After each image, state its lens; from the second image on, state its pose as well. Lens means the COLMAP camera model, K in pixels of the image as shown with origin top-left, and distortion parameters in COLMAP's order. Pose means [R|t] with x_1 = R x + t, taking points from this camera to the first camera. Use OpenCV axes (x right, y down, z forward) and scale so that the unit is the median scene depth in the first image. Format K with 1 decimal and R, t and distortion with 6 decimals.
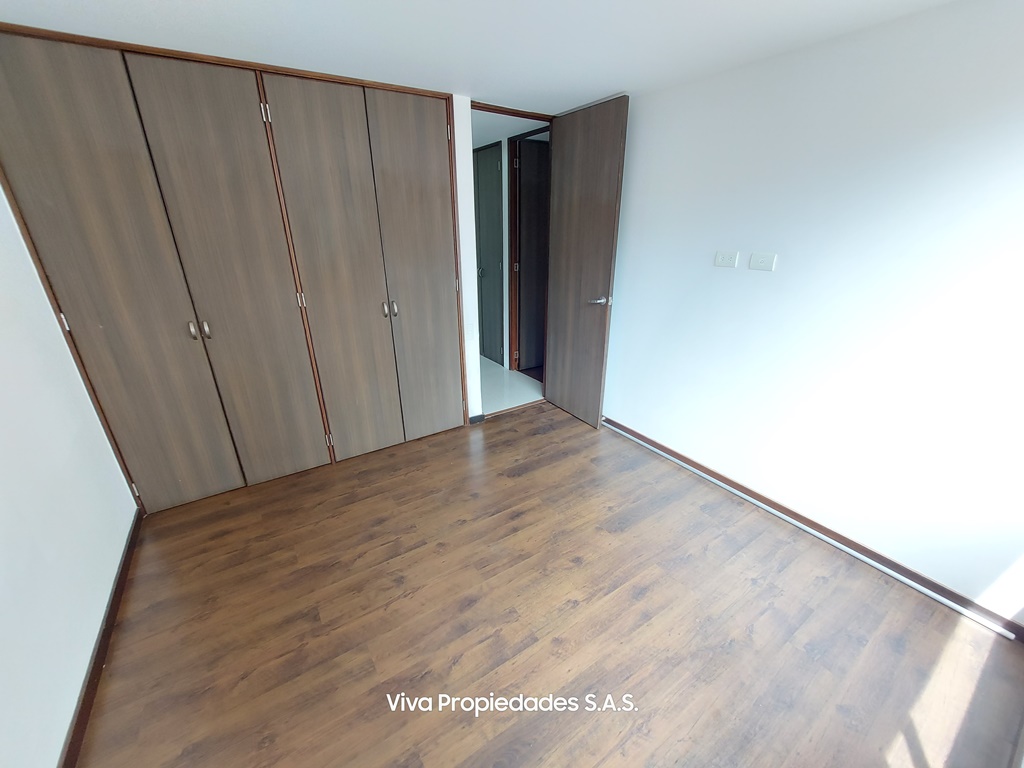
lens RADIAL K [[406.7, 0, 511.9], [0, 406.7, 387.5], [0, 0, 1]] dist [-0.015841, -0.000297]
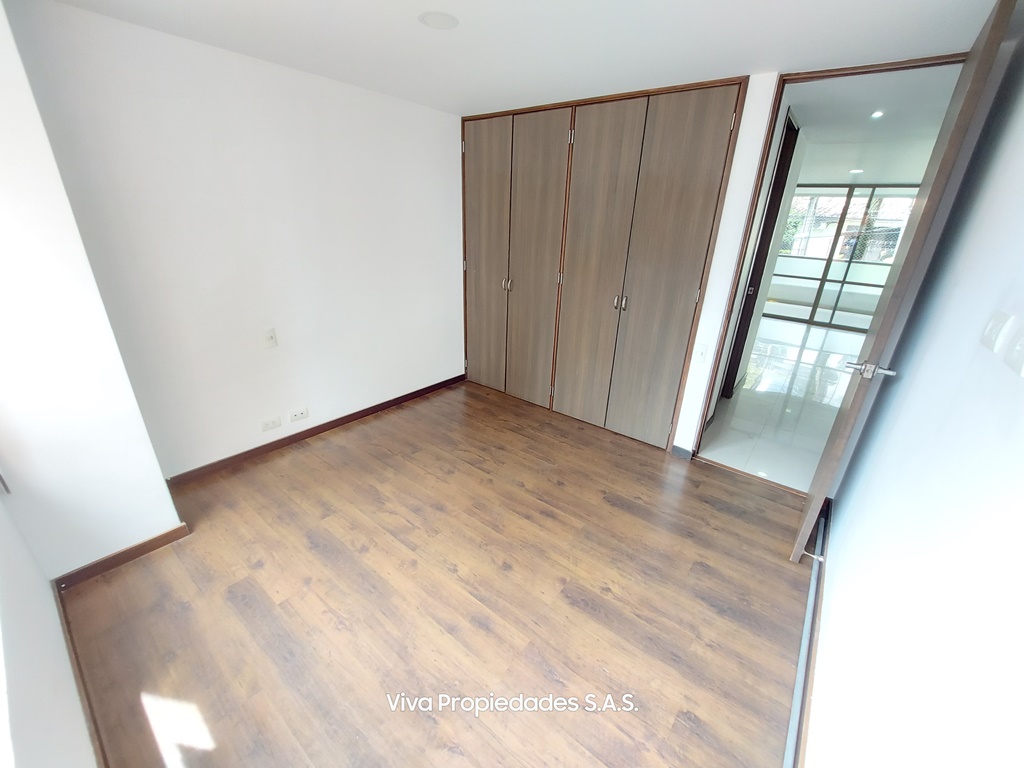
lens RADIAL K [[406.7, 0, 511.9], [0, 406.7, 387.5], [0, 0, 1]] dist [-0.015841, -0.000297]
pose [[0.312936, 0.376371, -0.872019, 0.835872], [-0.389632, 0.888190, 0.243526, -0.191377], [0.866174, 0.263558, 0.424593, 0.477550]]
